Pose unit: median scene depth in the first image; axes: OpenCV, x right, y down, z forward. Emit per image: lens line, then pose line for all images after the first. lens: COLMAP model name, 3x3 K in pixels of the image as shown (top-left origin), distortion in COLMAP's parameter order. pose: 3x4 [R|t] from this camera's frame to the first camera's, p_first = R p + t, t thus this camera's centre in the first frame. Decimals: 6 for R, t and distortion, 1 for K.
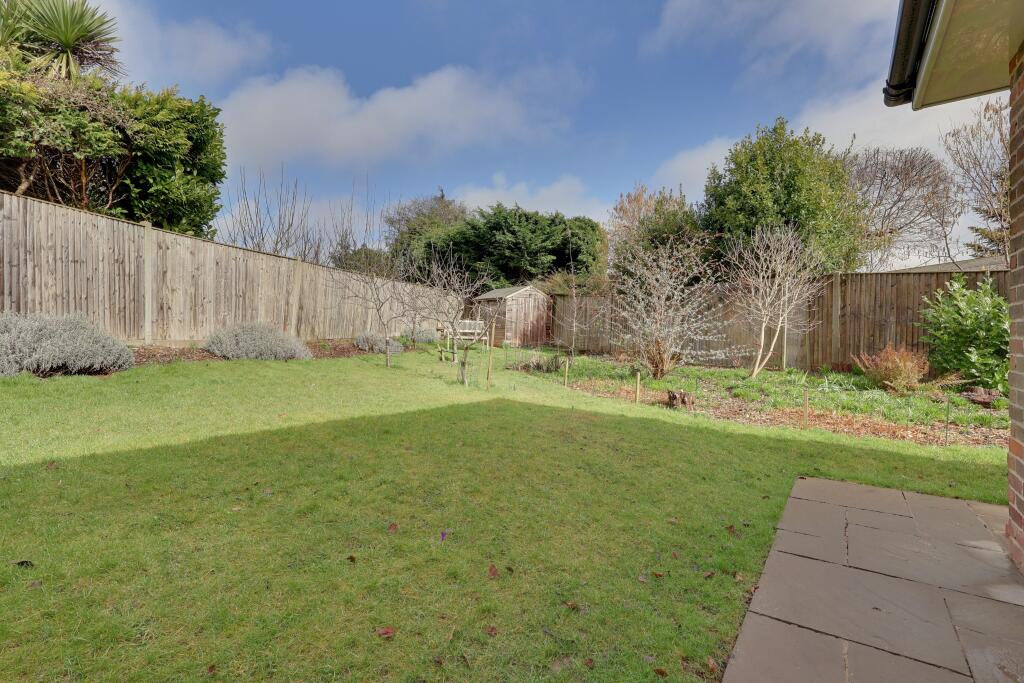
lens RADIAL K [[468.9, 0, 512.1], [0, 468.9, 344.9], [0, 0, 1]] dist [-0.002821, 0.000235]
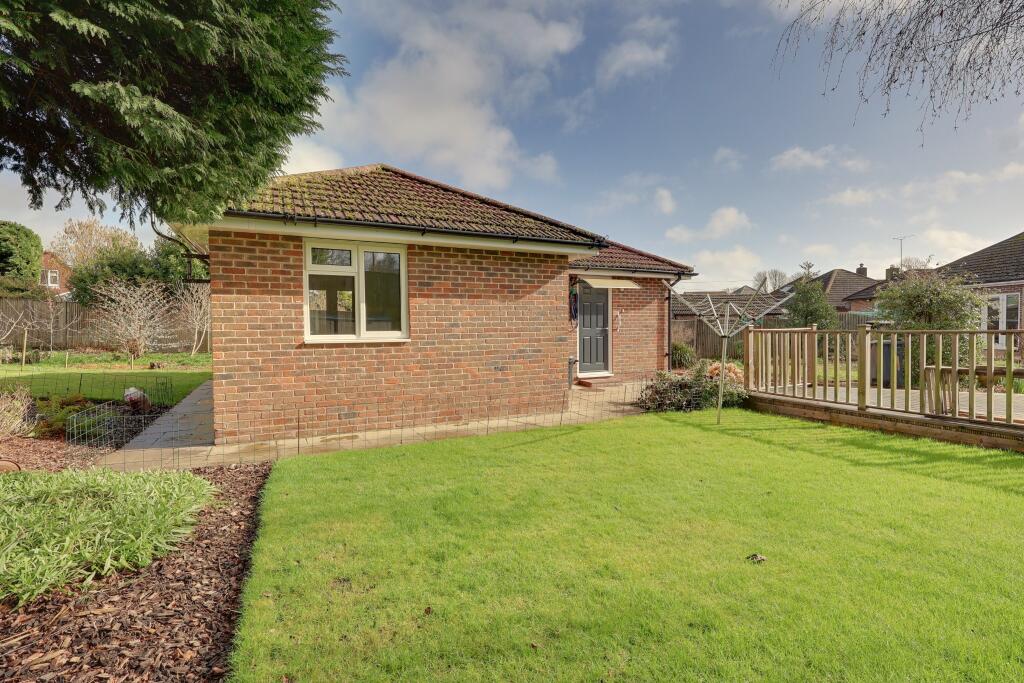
lens RADIAL K [[468.9, 0, 512.3], [0, 468.9, 337.7], [0, 0, 1]] dist [-0.002821, 0.000235]
pose [[0.465536, -0.021291, 0.884773, -0.442791], [0.018498, 0.999726, 0.014324, -0.008915], [-0.884836, 0.009698, 0.465802, -0.822999]]
